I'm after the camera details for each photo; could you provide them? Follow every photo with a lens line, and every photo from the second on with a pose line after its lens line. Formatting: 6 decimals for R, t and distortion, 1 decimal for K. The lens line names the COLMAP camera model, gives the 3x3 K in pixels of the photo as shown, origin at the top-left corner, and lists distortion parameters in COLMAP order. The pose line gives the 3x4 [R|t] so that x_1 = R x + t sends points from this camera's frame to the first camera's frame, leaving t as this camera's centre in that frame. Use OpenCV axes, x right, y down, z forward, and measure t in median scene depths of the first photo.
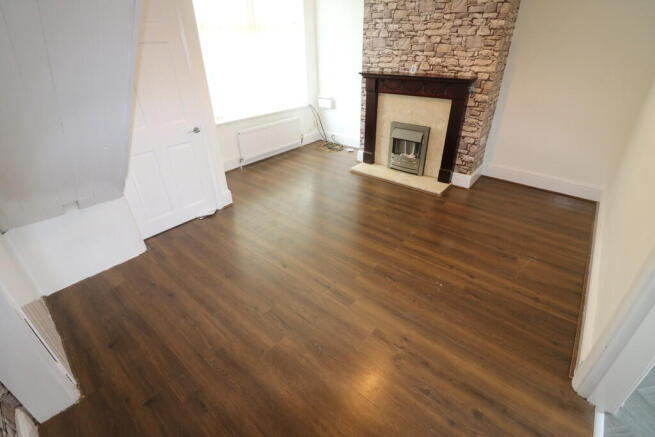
lens RADIAL K [[304.5, 0, 329.4], [0, 304.5, 214.4], [0, 0, 1]] dist [-0.006157, -0.000433]
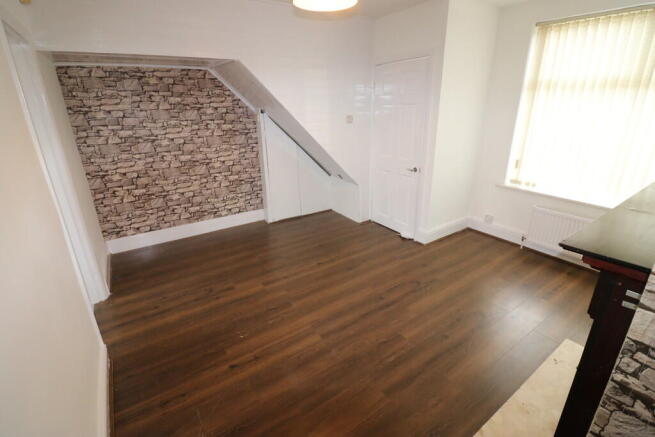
lens RADIAL K [[304.5, 0, 323.2], [0, 304.5, 215.6], [0, 0, 1]] dist [-0.006157, -0.000433]
pose [[-0.290482, 0.358352, -0.887245, 0.747747], [-0.450196, 0.767012, 0.457184, -0.477093], [0.844360, 0.532238, -0.061475, 0.771334]]
